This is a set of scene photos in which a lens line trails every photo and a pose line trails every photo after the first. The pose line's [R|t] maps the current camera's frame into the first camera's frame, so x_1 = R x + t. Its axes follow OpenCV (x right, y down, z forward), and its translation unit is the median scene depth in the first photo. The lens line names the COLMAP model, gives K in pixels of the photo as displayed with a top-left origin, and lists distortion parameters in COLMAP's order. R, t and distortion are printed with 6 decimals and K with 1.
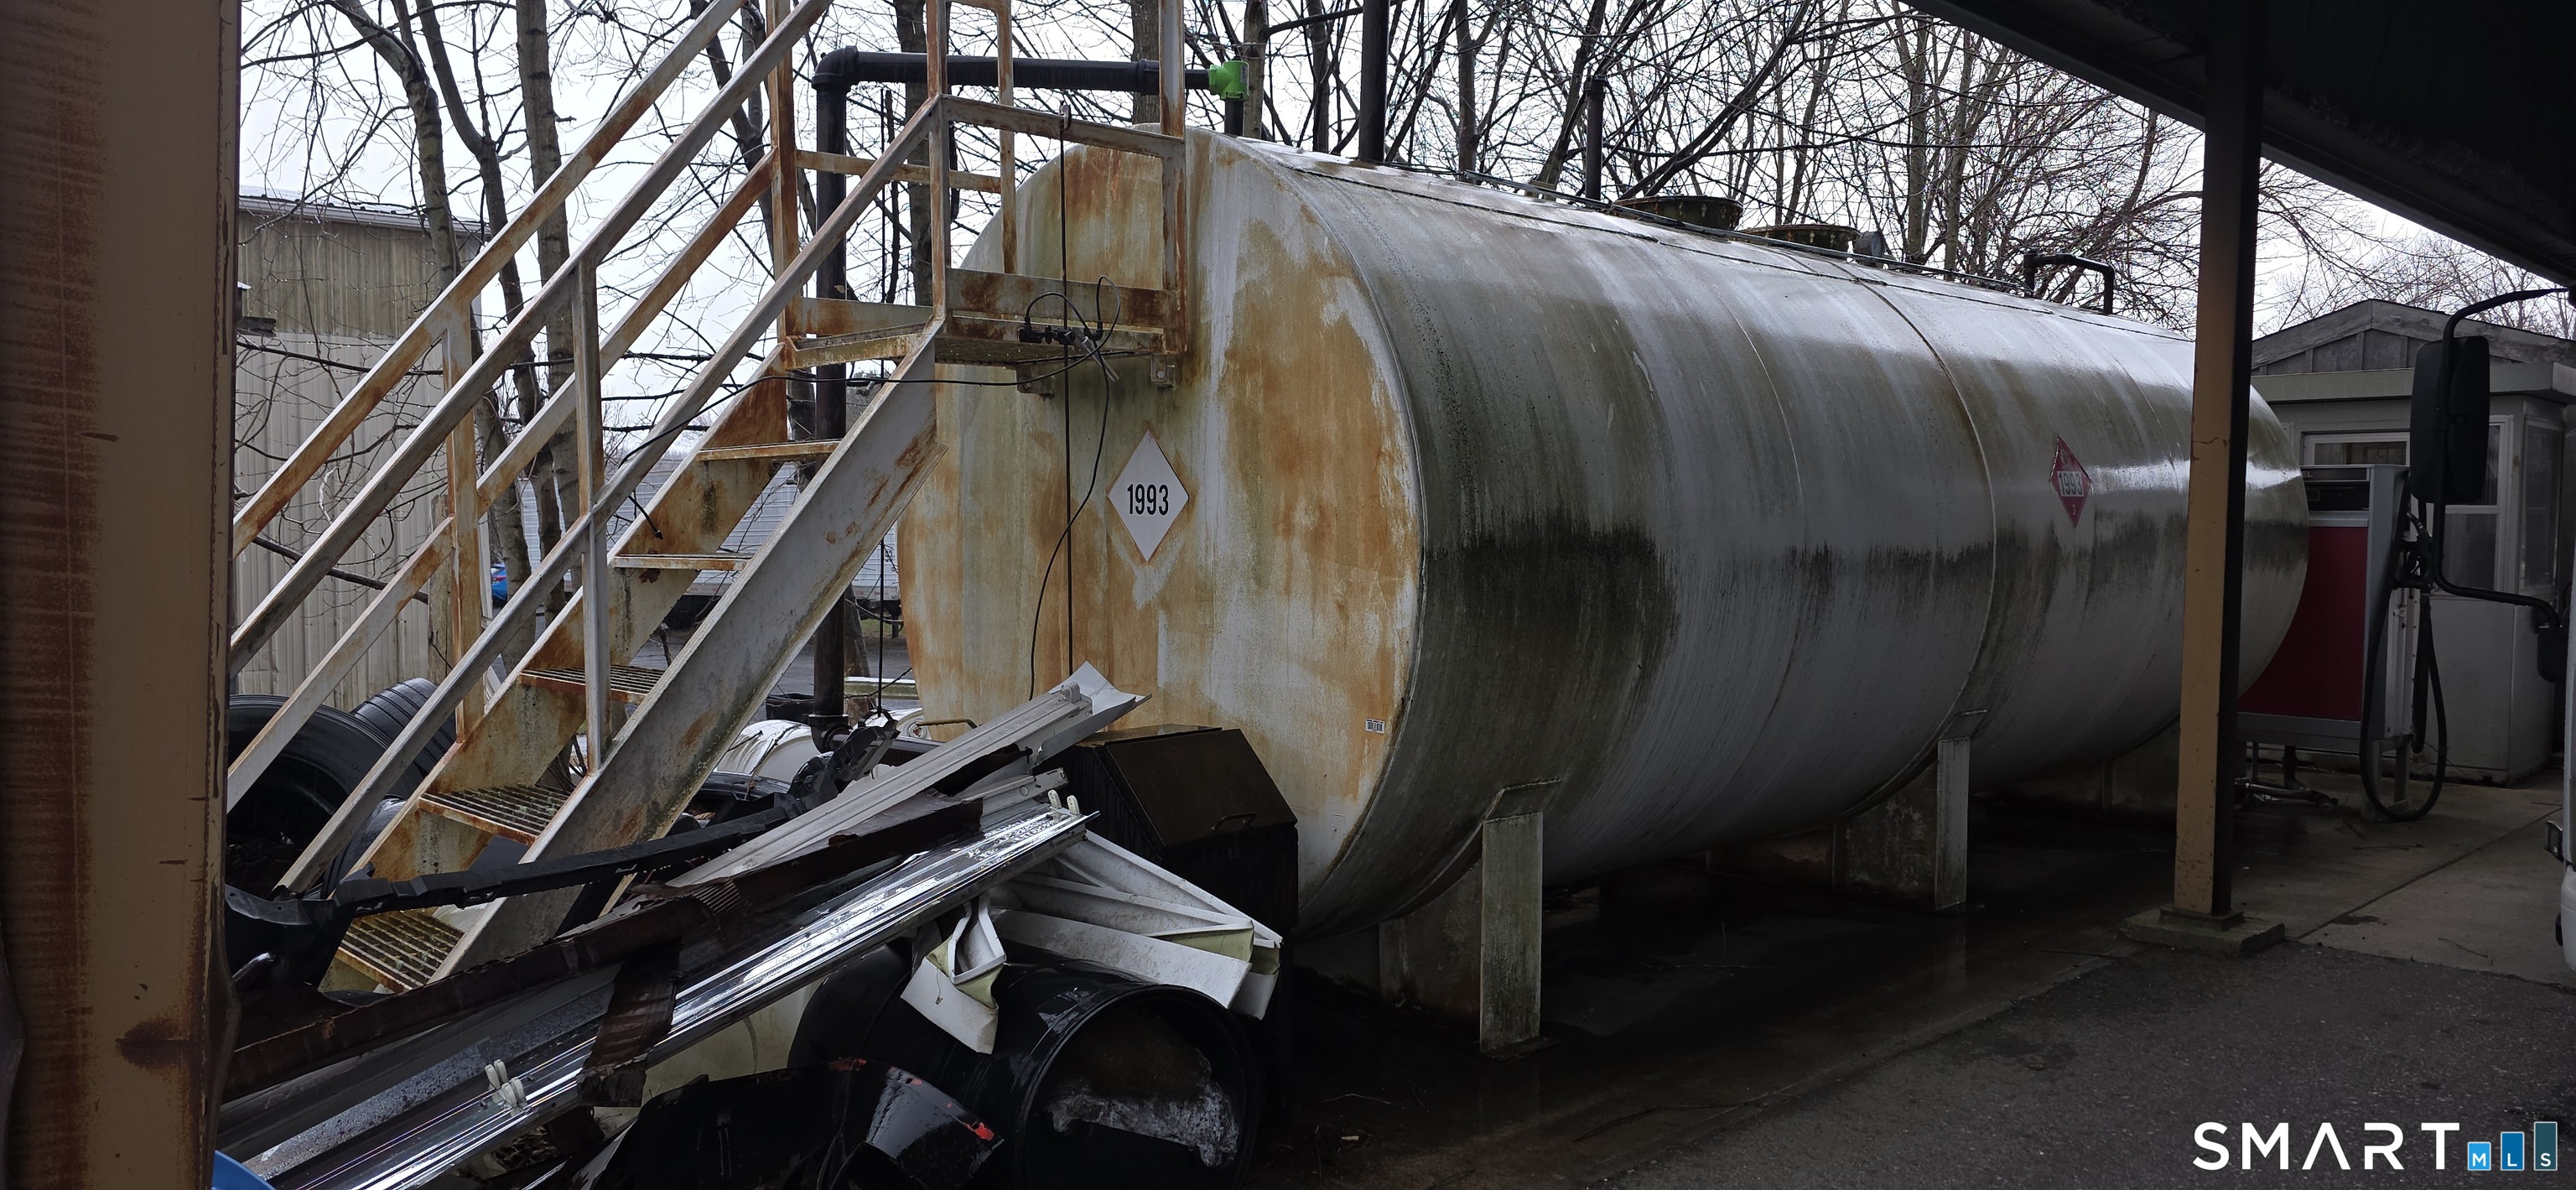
lens RADIAL K [[1737.0, 0, 1289.5], [0, 1737.0, 593.8], [0, 0, 1]] dist [0.072745, -0.060163]
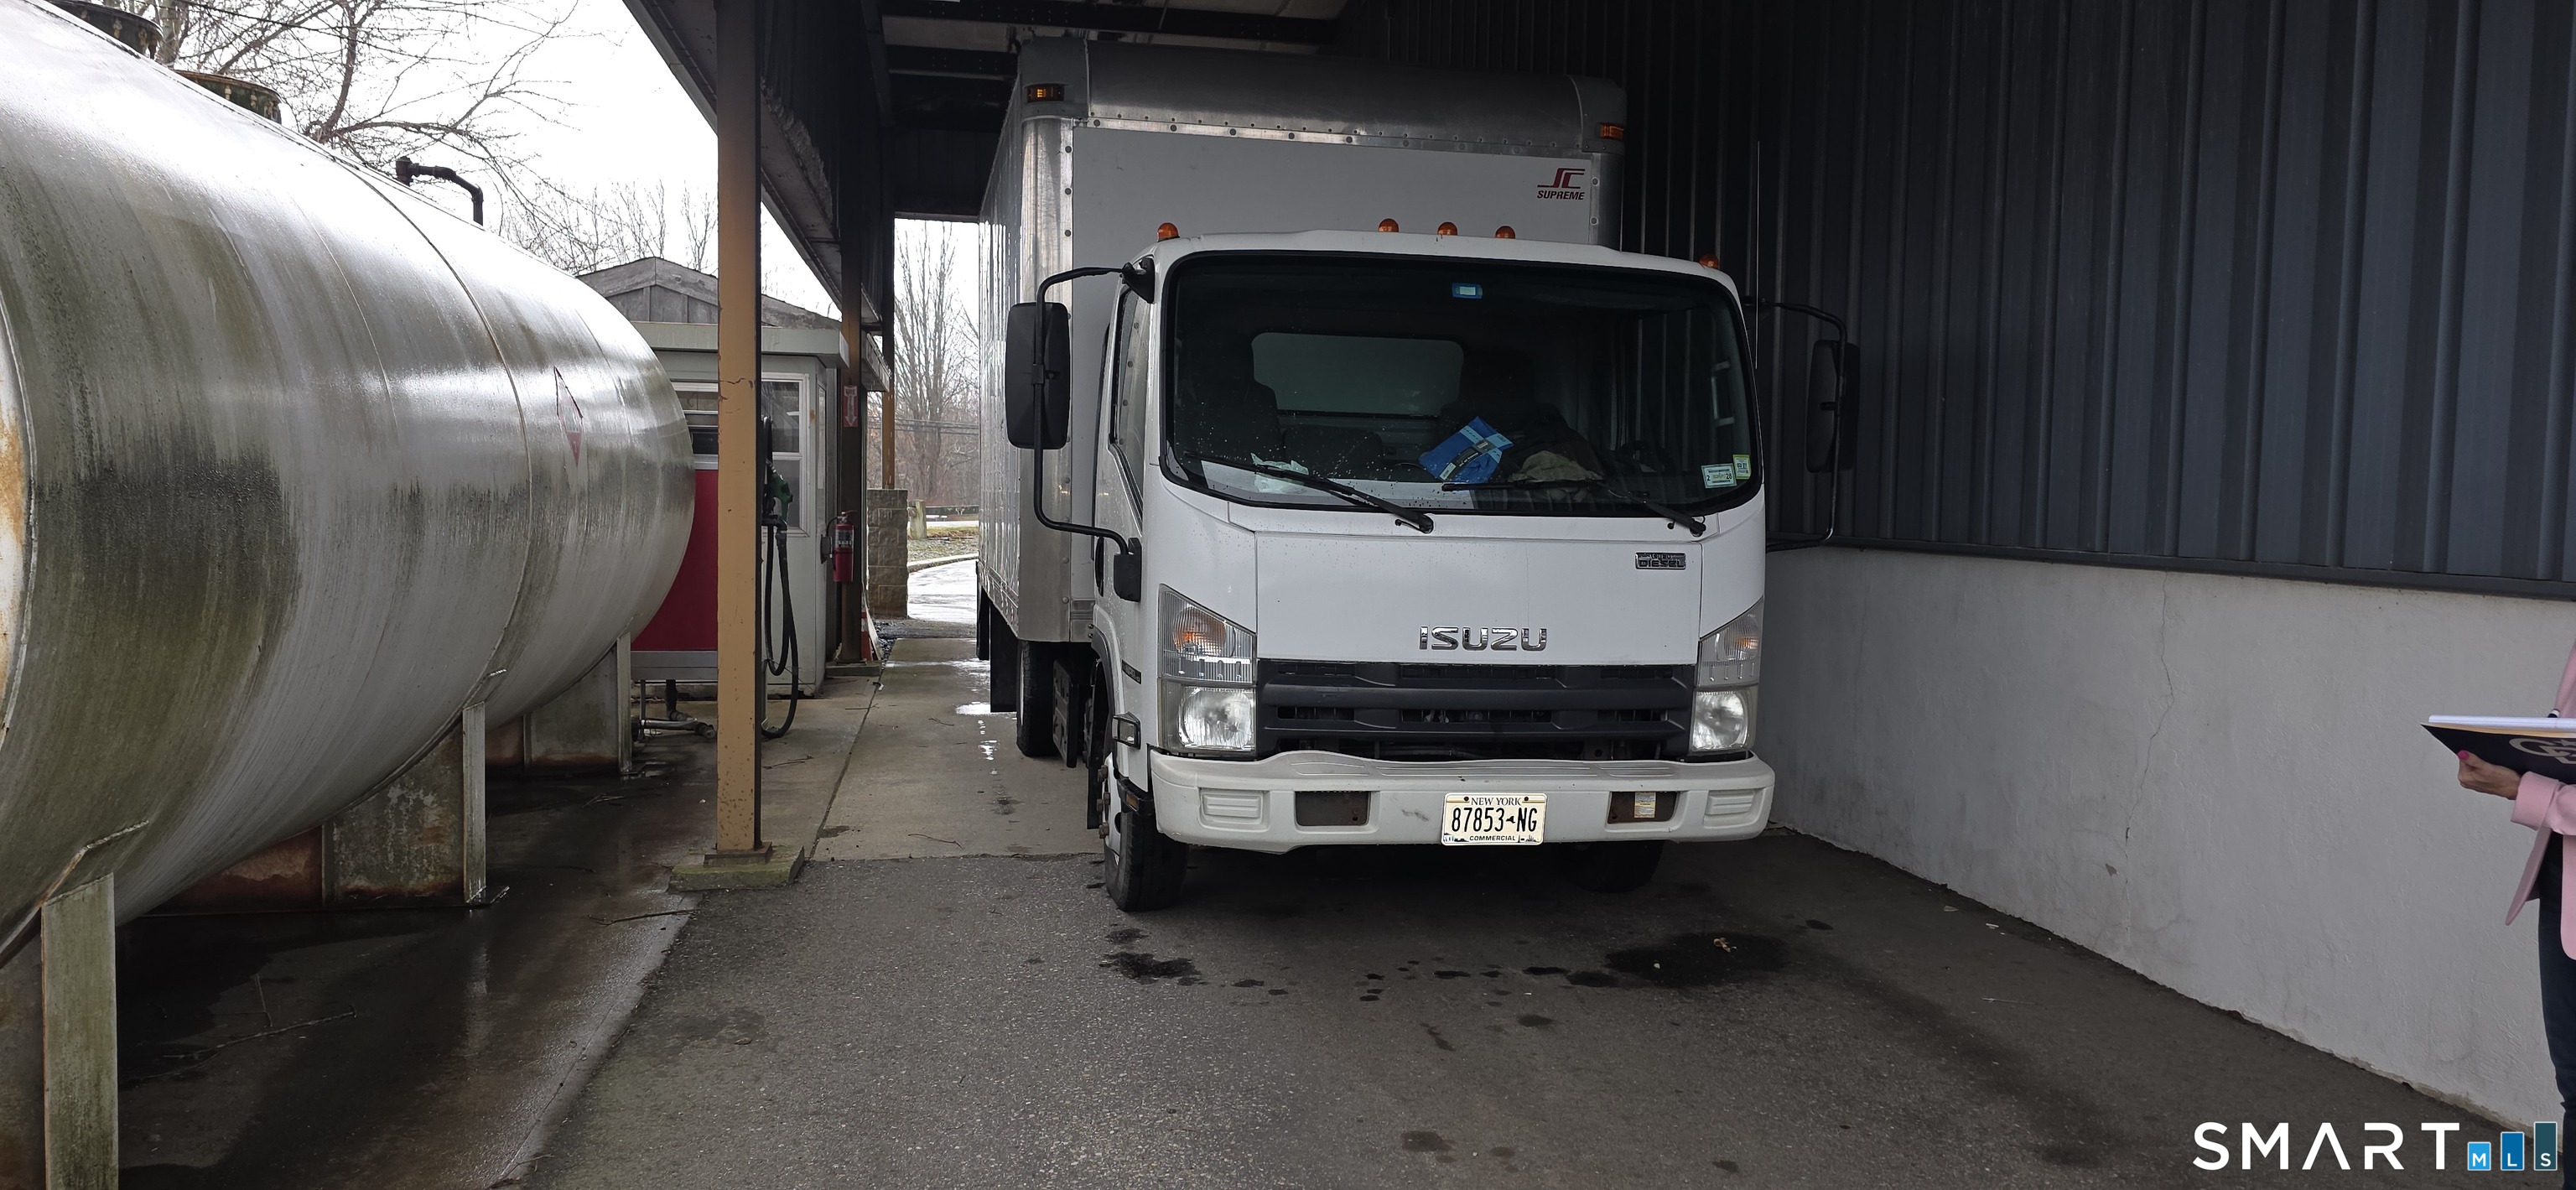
lens RADIAL K [[1737.0, 0, 1290.5], [0, 1737.0, 598.1], [0, 0, 1]] dist [0.072745, -0.060163]
pose [[0.543304, -0.052000, 0.837924, -0.181331], [0.023792, 0.998633, 0.046547, -0.002876], [-0.839199, -0.005354, 0.543799, 0.242207]]
